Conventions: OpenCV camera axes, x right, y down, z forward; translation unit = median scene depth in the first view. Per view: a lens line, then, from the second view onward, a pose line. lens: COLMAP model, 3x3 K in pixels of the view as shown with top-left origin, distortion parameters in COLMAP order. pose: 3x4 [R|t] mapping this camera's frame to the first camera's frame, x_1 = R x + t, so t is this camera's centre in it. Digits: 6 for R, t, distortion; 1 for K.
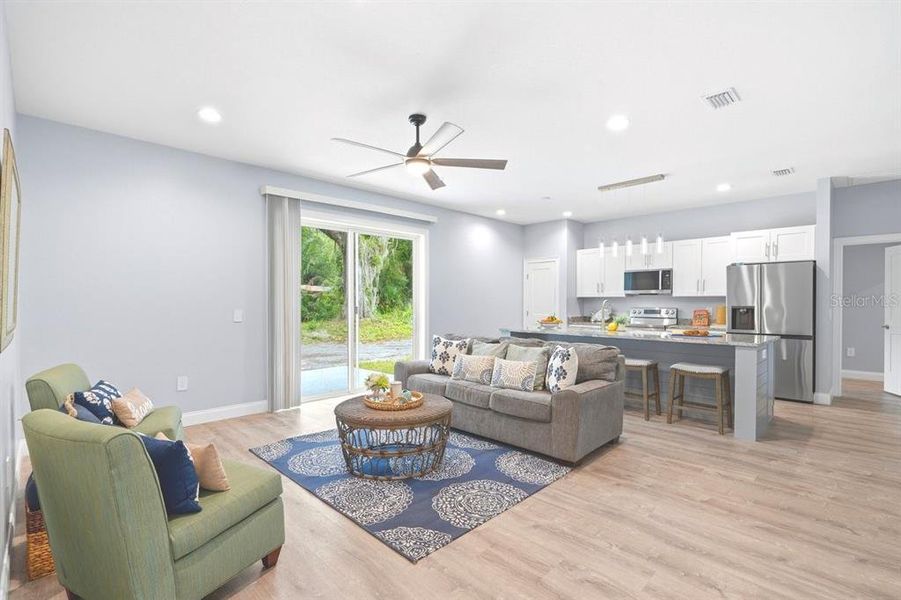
lens RADIAL K [[416.1, 0, 446.2], [0, 416.1, 302.7], [0, 0, 1]] dist [0.001497, -0.000301]
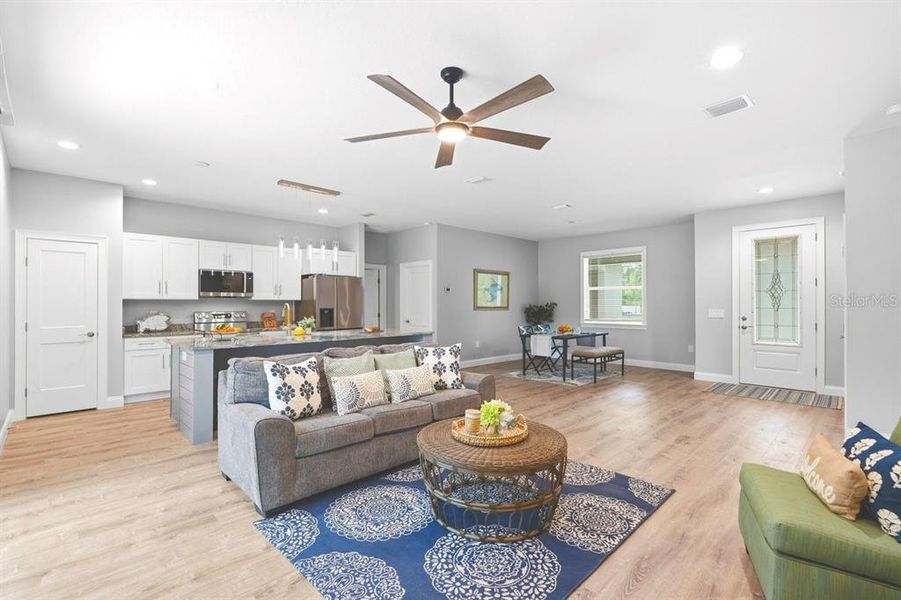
lens RADIAL K [[409.1, 0, 447.1], [0, 409.1, 302.6], [0, 0, 1]] dist [0.000288, -0.000101]
pose [[0.008444, 0.002487, 0.999961, -0.562583], [0.003434, 0.999991, -0.002516, -0.005061], [-0.999958, 0.003455, 0.008436, 0.671123]]
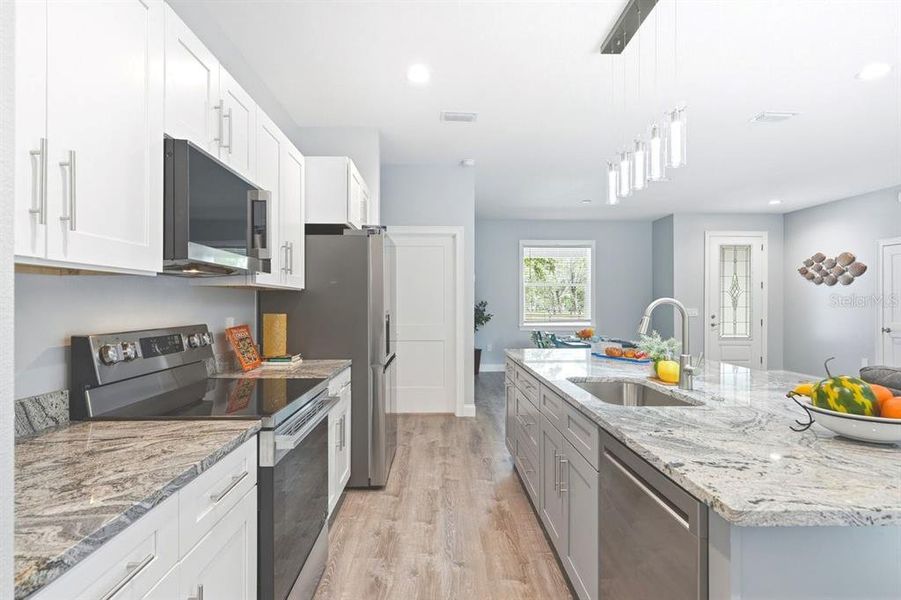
lens RADIAL K [[460.1, 0, 450.5], [0, 460.1, 300.0], [0, 0, 1]] dist [0.002119, 0.000541]
pose [[-0.730402, 0.001757, 0.683015, 0.272476], [-0.001809, 0.999988, -0.004506, -0.002946], [-0.683015, -0.004527, -0.730390, 1.473948]]
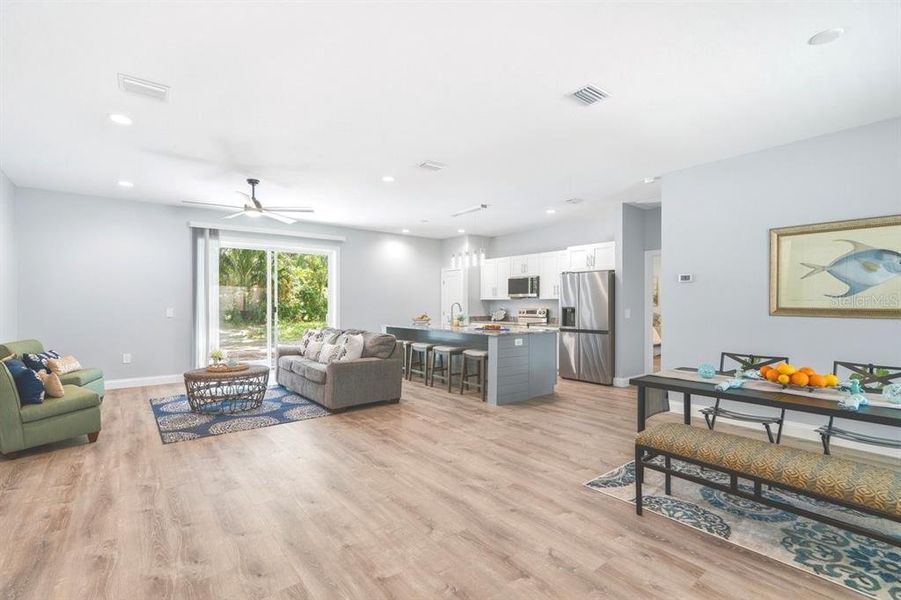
lens RADIAL K [[409.1, 0, 447.1], [0, 409.1, 302.6], [0, 0, 1]] dist [0.000288, -0.000101]
pose [[0.993950, 0.000329, -0.109836, 0.524013], [-0.000975, 0.999983, -0.005831, 0.002573], [0.109832, 0.005902, 0.993933, -0.256522]]
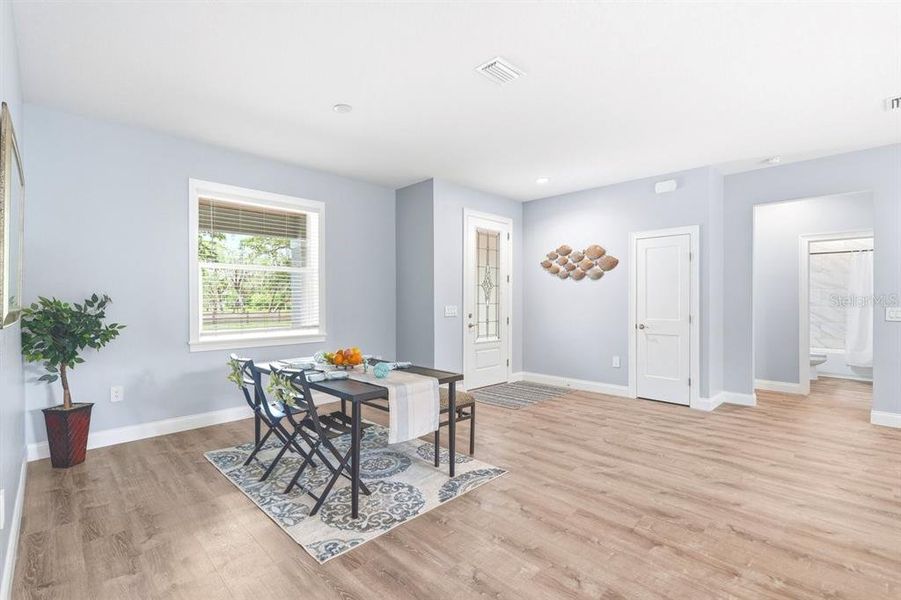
lens RADIAL K [[409.1, 0, 447.1], [0, 409.1, 302.6], [0, 0, 1]] dist [0.000288, -0.000101]
pose [[-0.999940, -0.000898, 0.010919, 0.722174], [-0.000814, 0.999970, 0.007724, -0.000305], [-0.010925, 0.007714, -0.999911, 0.869393]]
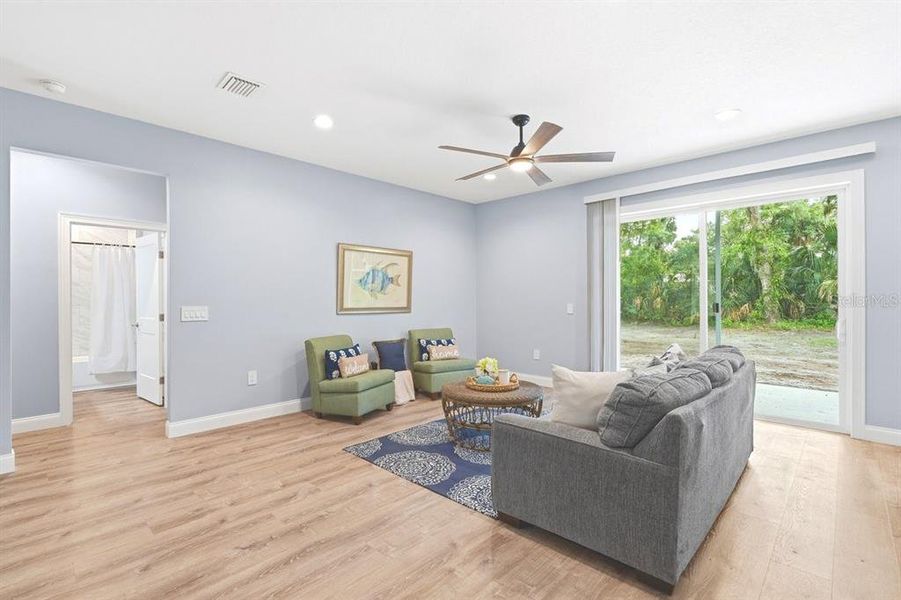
lens RADIAL K [[411.5, 0, 450.5], [0, 411.5, 300.0], [0, 0, 1]] dist [-0.002963, -0.000754]
pose [[0.022723, 0.004278, -0.999733, 0.625206], [0.001001, 0.999990, 0.004302, -0.000977], [0.999741, -0.001099, 0.022718, 0.536457]]
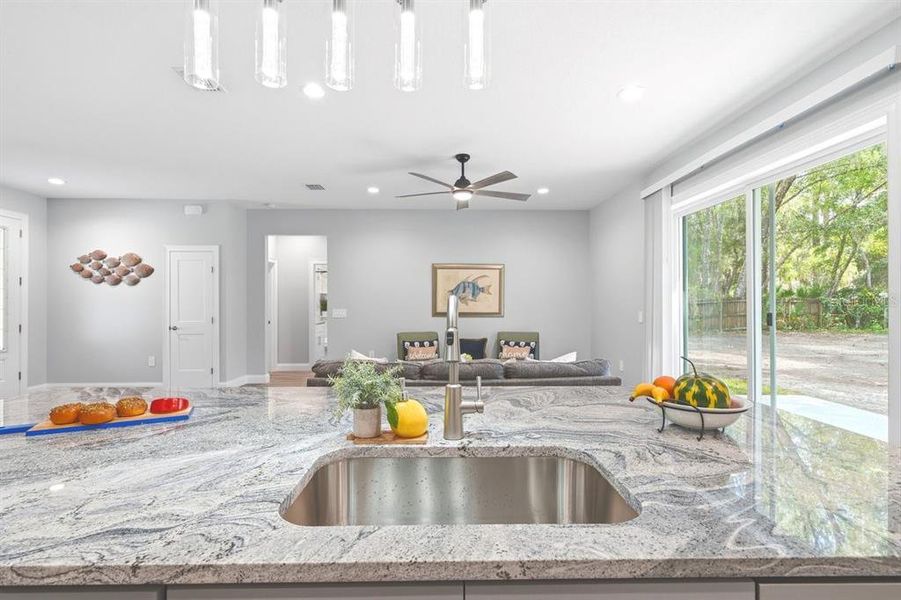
lens RADIAL K [[409.1, 0, 447.1], [0, 409.1, 302.6], [0, 0, 1]] dist [0.000288, -0.000101]
pose [[-0.691611, -0.003616, -0.722262, 0.558377], [-0.001821, 0.999993, -0.003263, -0.003302], [0.722268, -0.000942, -0.691612, 1.205083]]
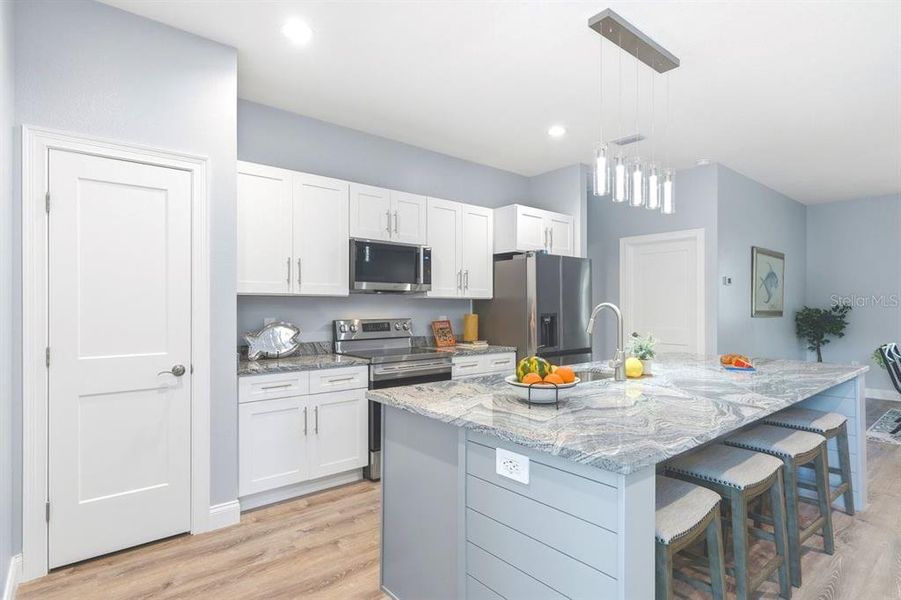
lens RADIAL K [[468.5, 0, 449.6], [0, 468.5, 308.2], [0, 0, 1]] dist [0.002417, -0.000252]
pose [[0.083804, -0.004707, 0.996471, -0.087651], [0.000831, 0.999989, 0.004653, -0.004305], [-0.996482, 0.000439, 0.083806, 1.180675]]
